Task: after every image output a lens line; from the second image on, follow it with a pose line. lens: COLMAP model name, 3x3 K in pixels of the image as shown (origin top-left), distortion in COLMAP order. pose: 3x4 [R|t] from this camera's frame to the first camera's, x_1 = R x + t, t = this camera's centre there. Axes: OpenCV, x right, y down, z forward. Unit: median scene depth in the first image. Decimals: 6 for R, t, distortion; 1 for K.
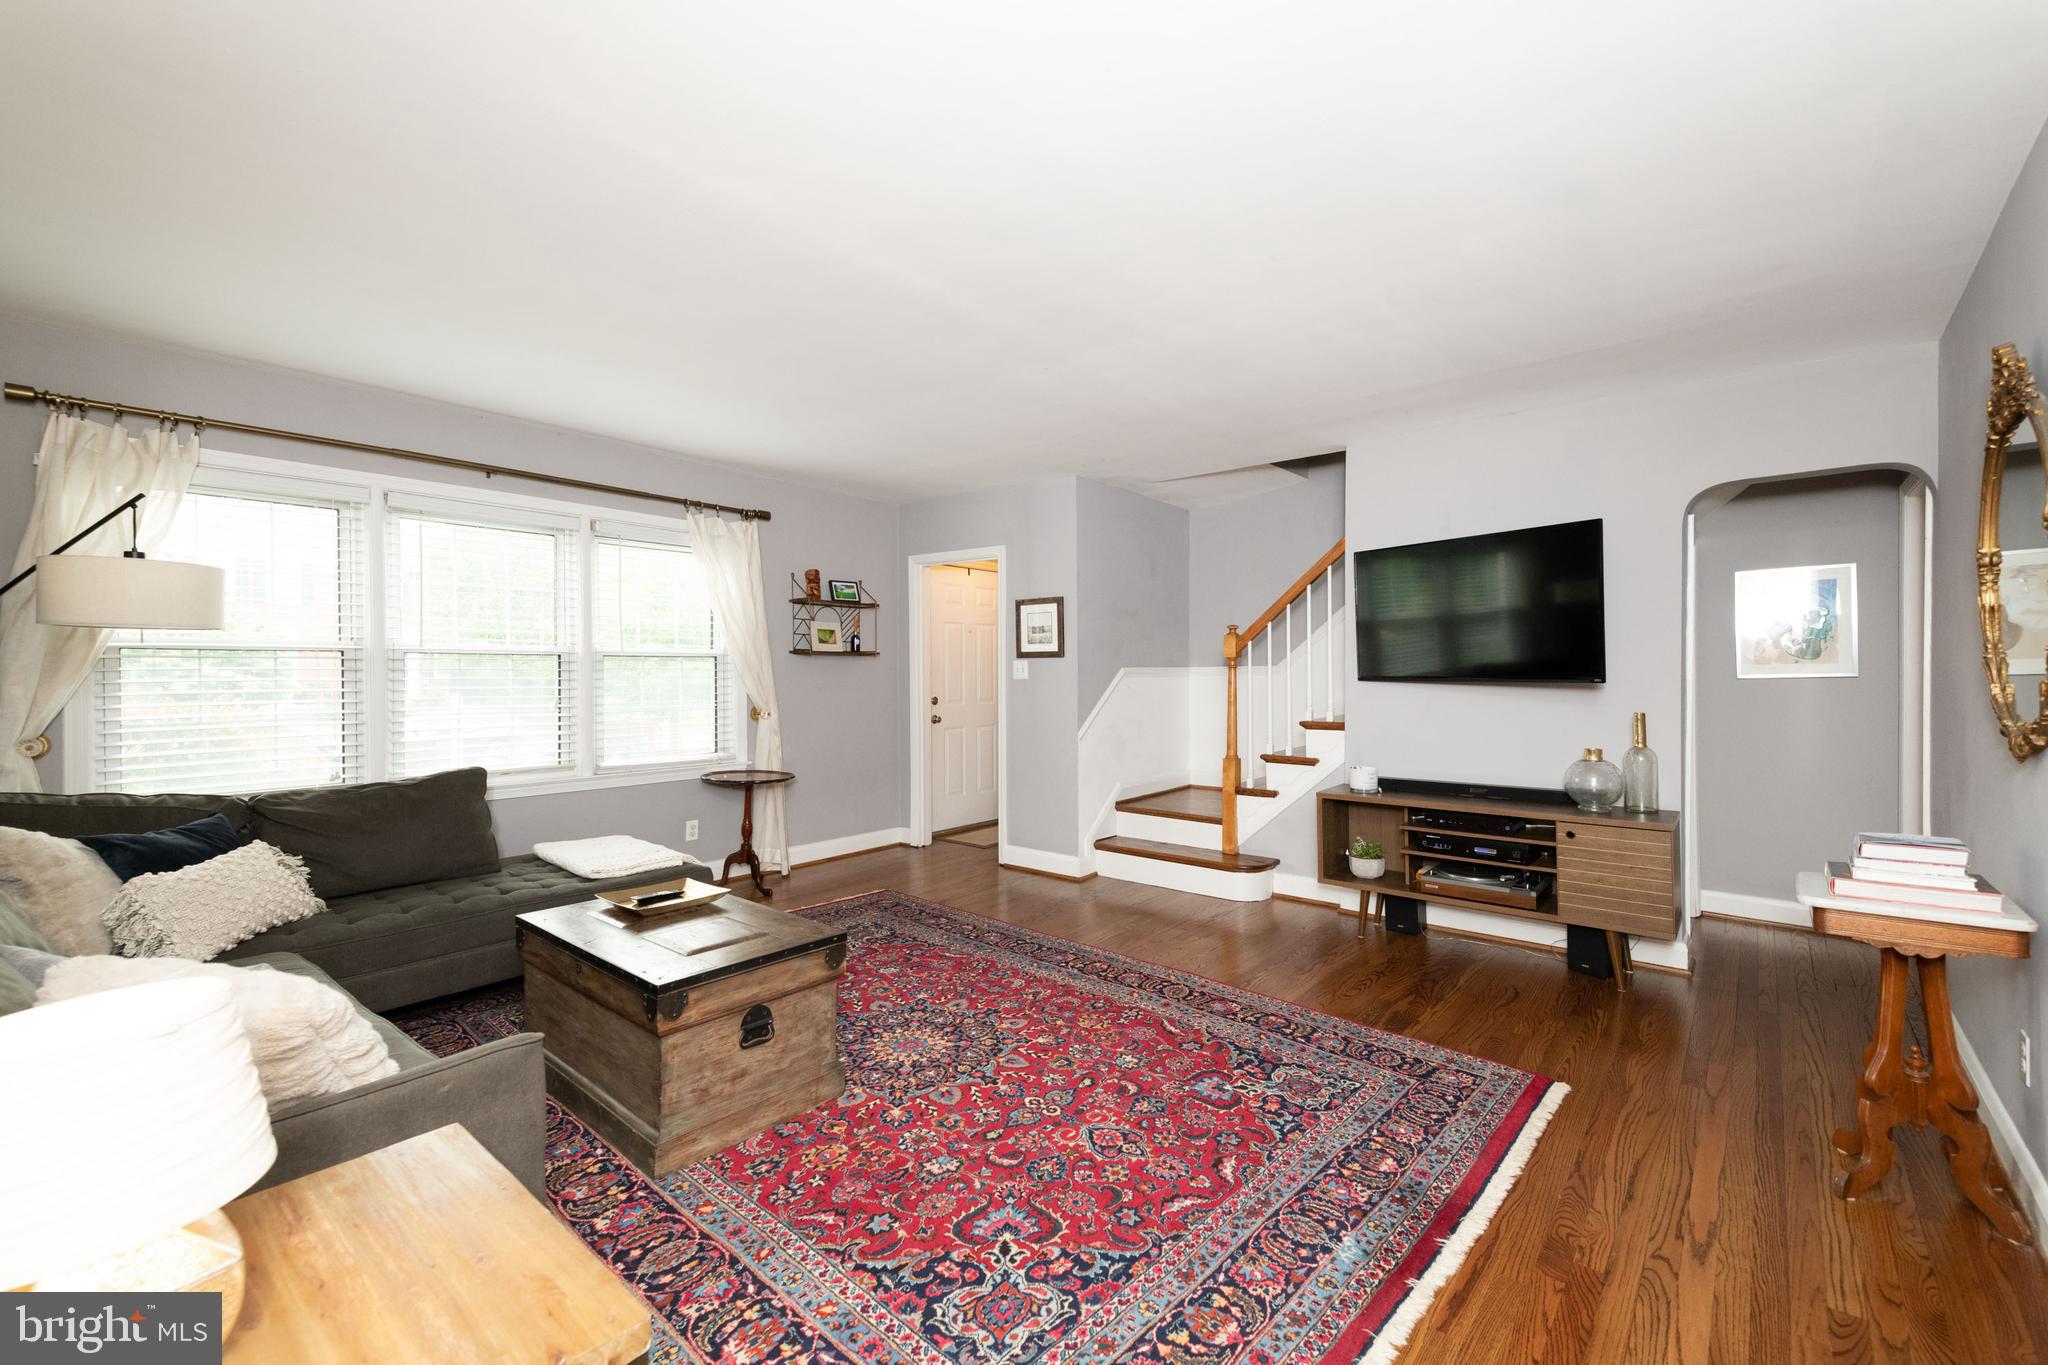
lens RADIAL K [[877.2, 0, 1040.6], [0, 877.2, 677.5], [0, 0, 1]] dist [0.055446, -0.000026]
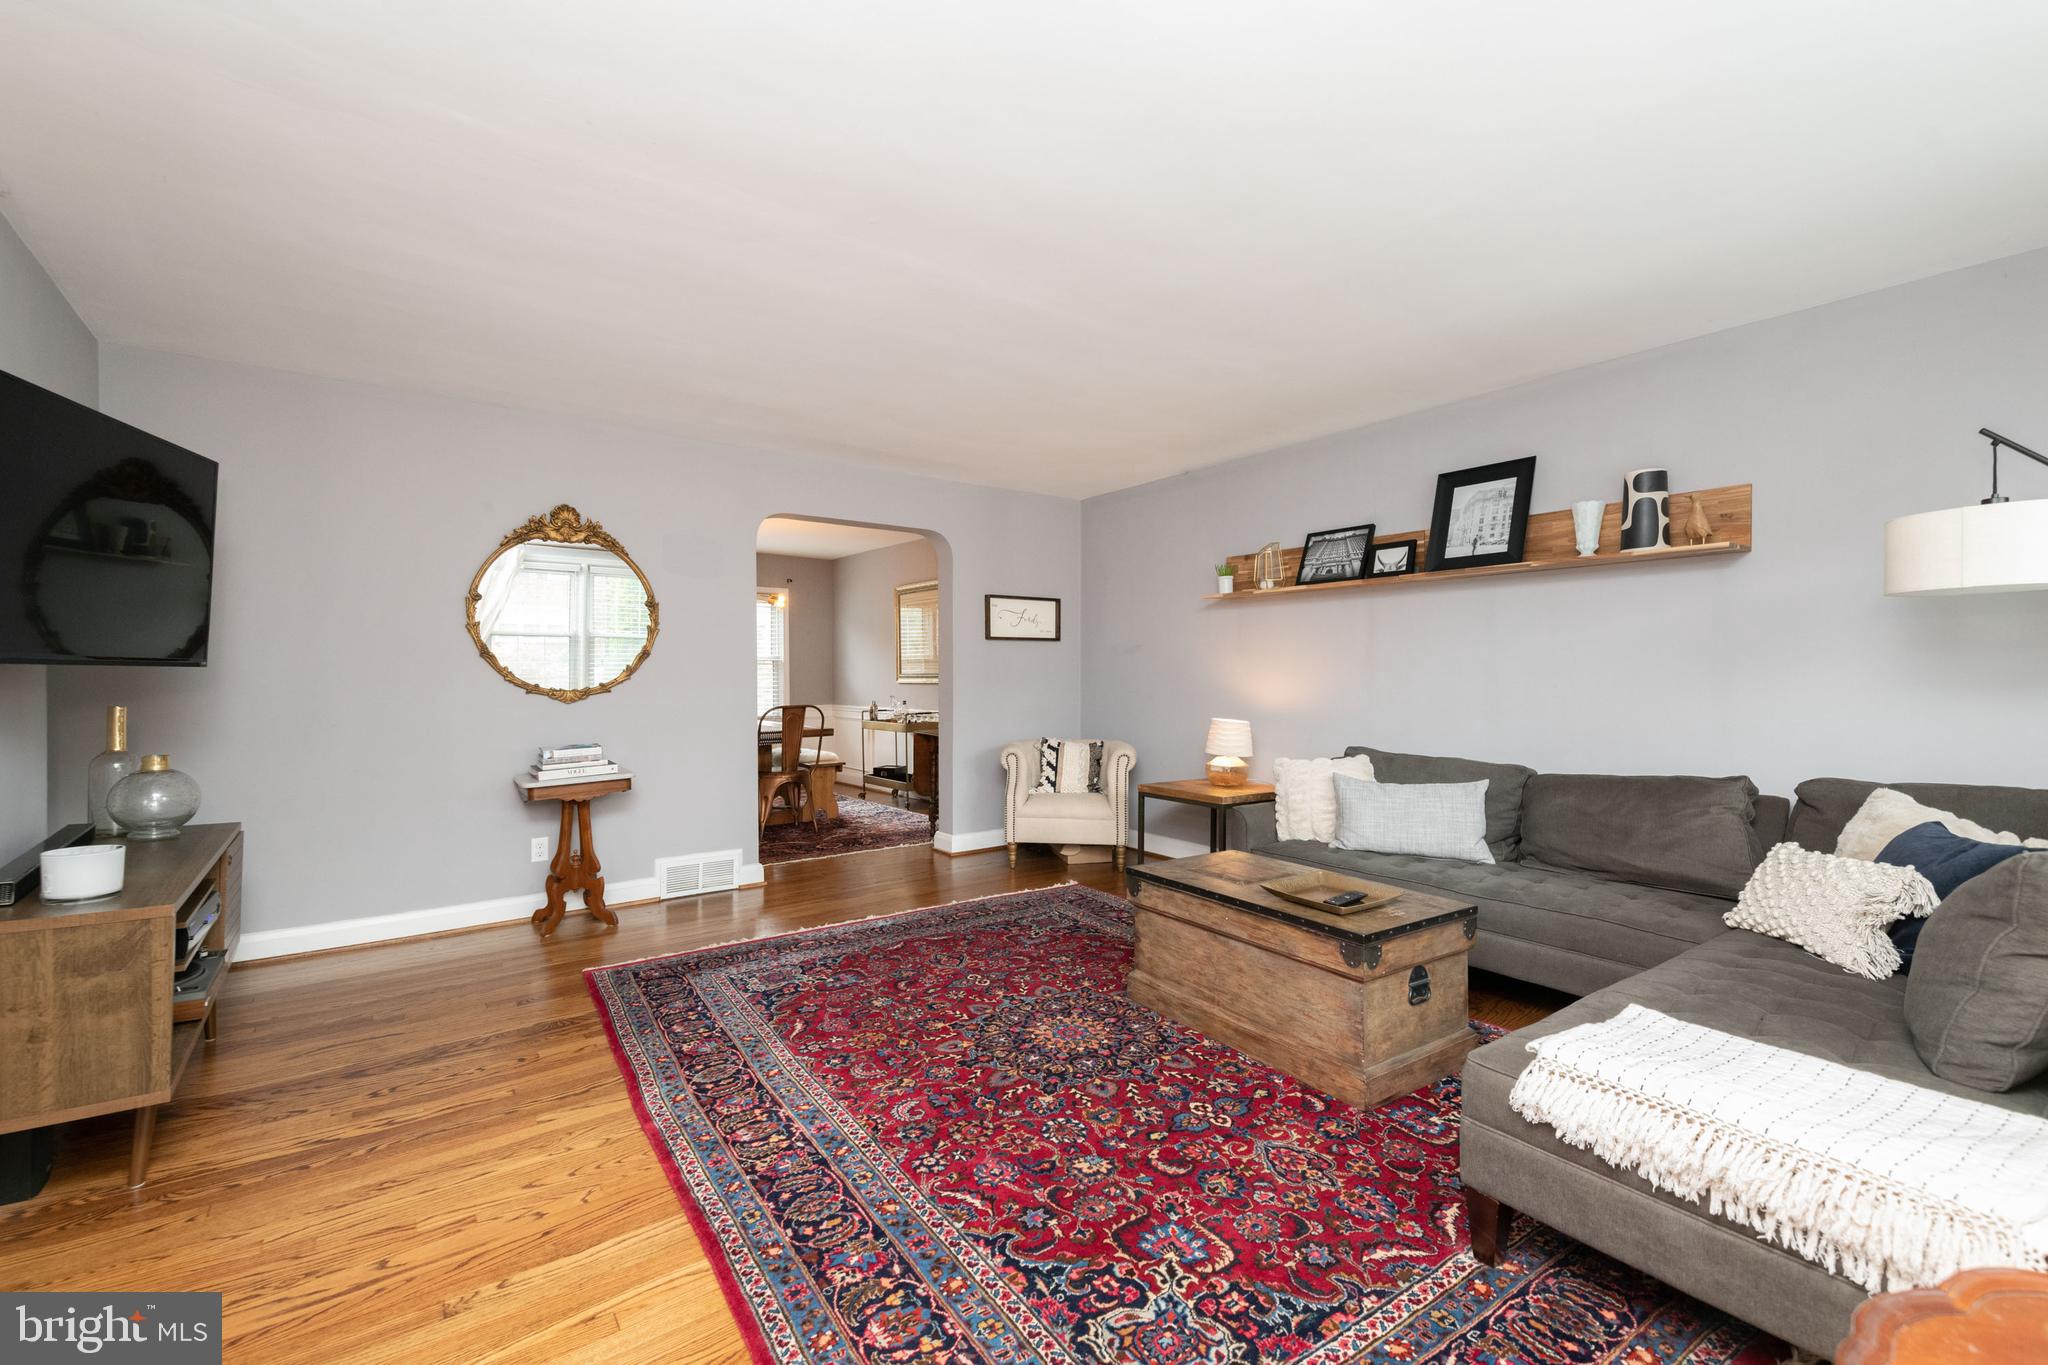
lens RADIAL K [[851.1, 0, 1046.1], [0, 851.1, 678.5], [0, 0, 1]] dist [0.050386, -0.000123]
pose [[-0.974401, 0.000645, 0.224815, -0.277019], [0.003453, 0.999921, 0.012100, 0.009906], [-0.224789, 0.012566, -0.974326, 1.595121]]
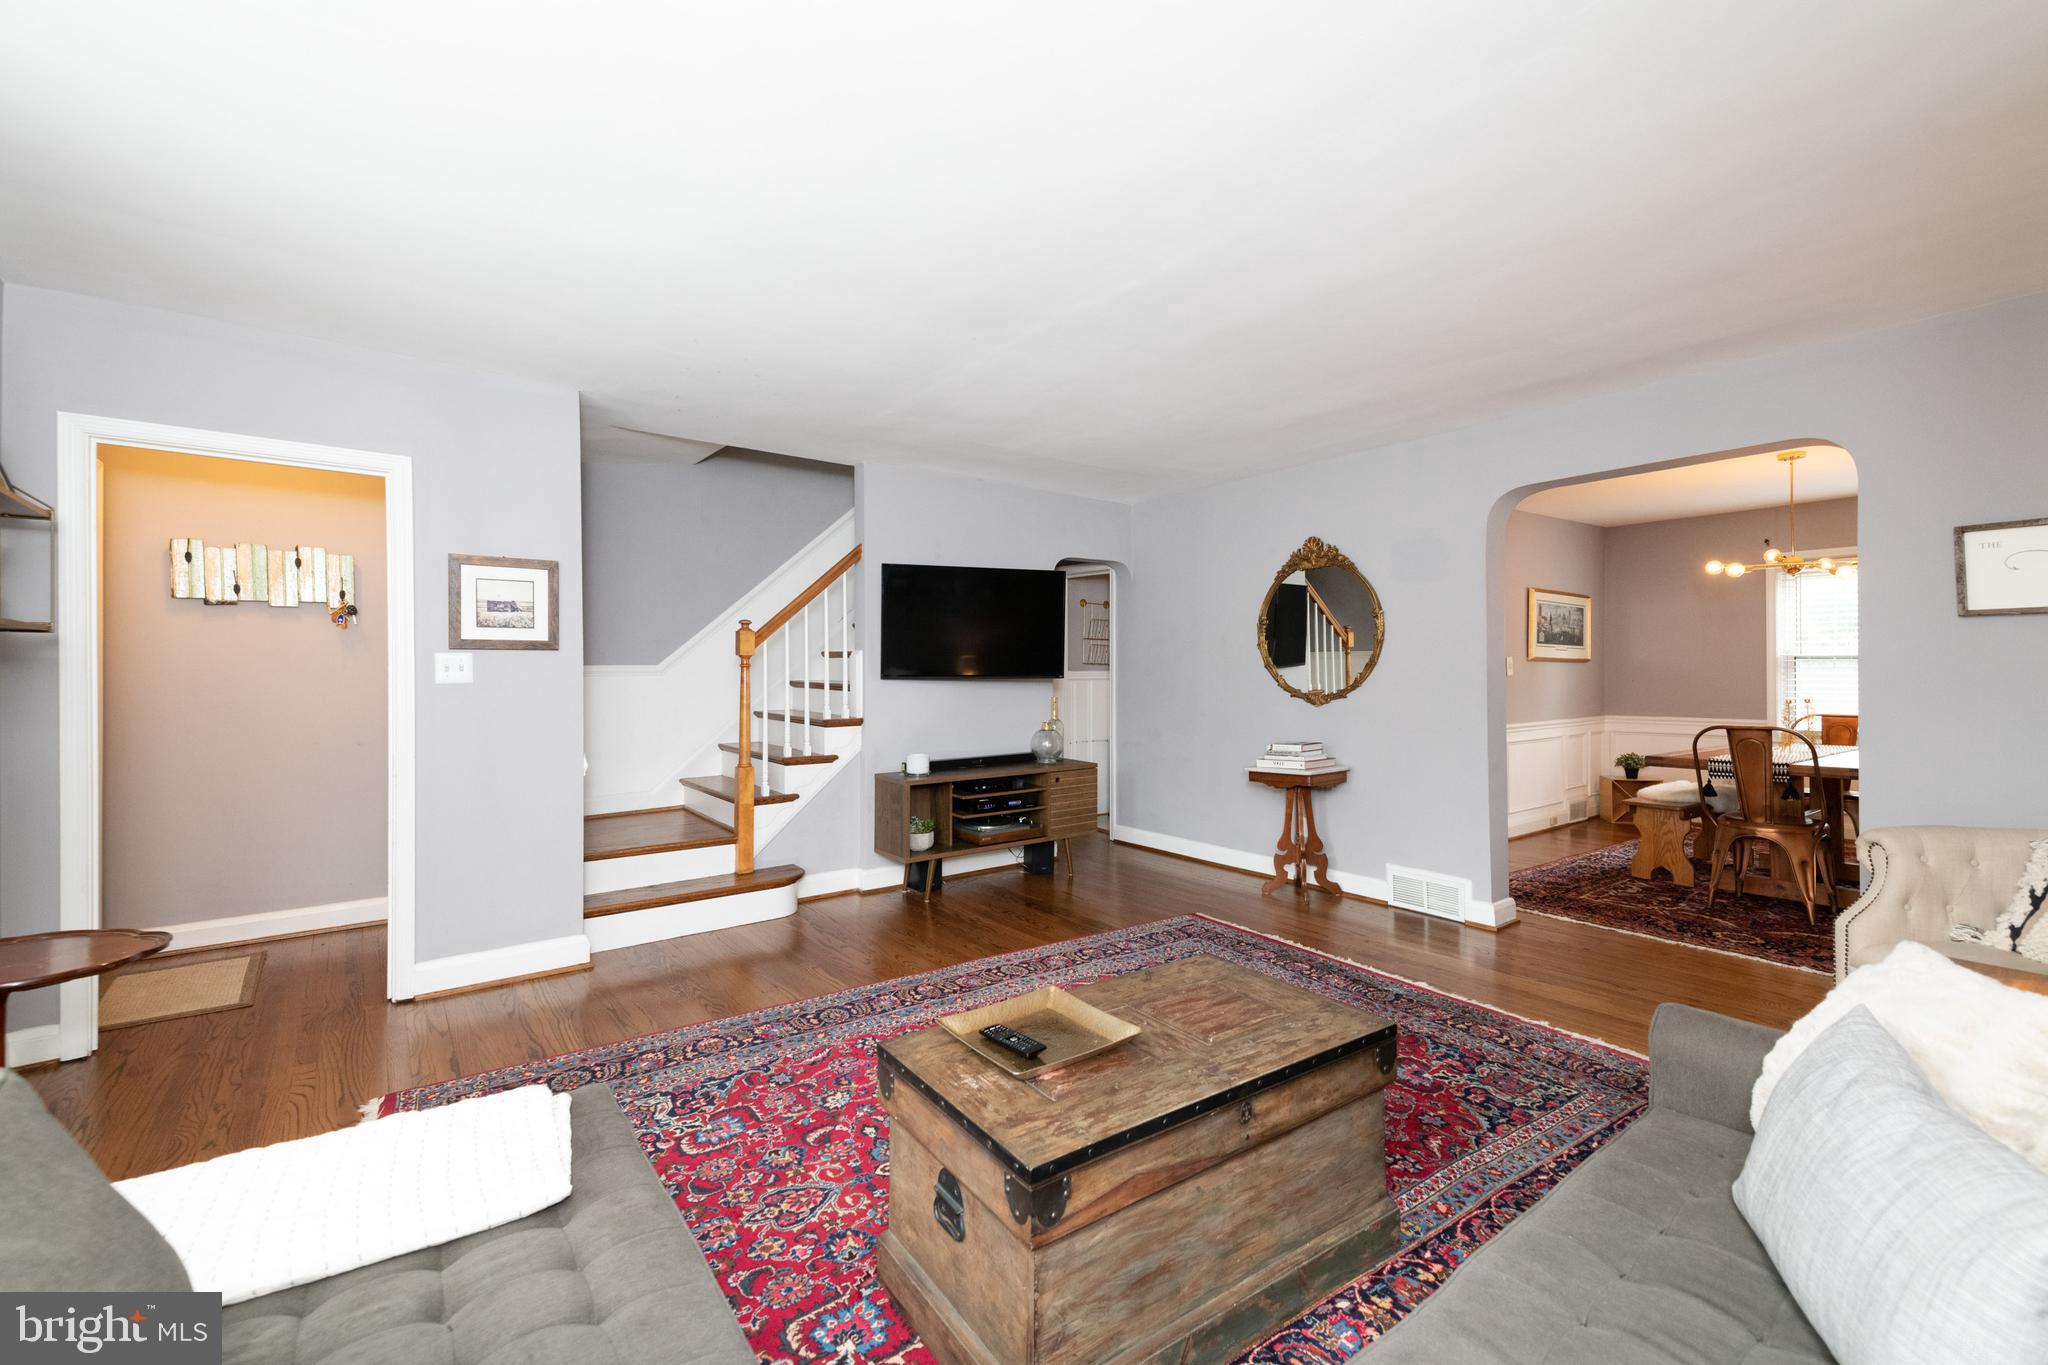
lens RADIAL K [[877.2, 0, 1040.6], [0, 877.2, 677.5], [0, 0, 1]] dist [0.055446, -0.000026]
pose [[0.218114, -0.007036, 0.975898, -0.840953], [0.010773, 0.999930, 0.004801, -0.001627], [-0.975864, 0.009466, 0.218175, 0.709410]]
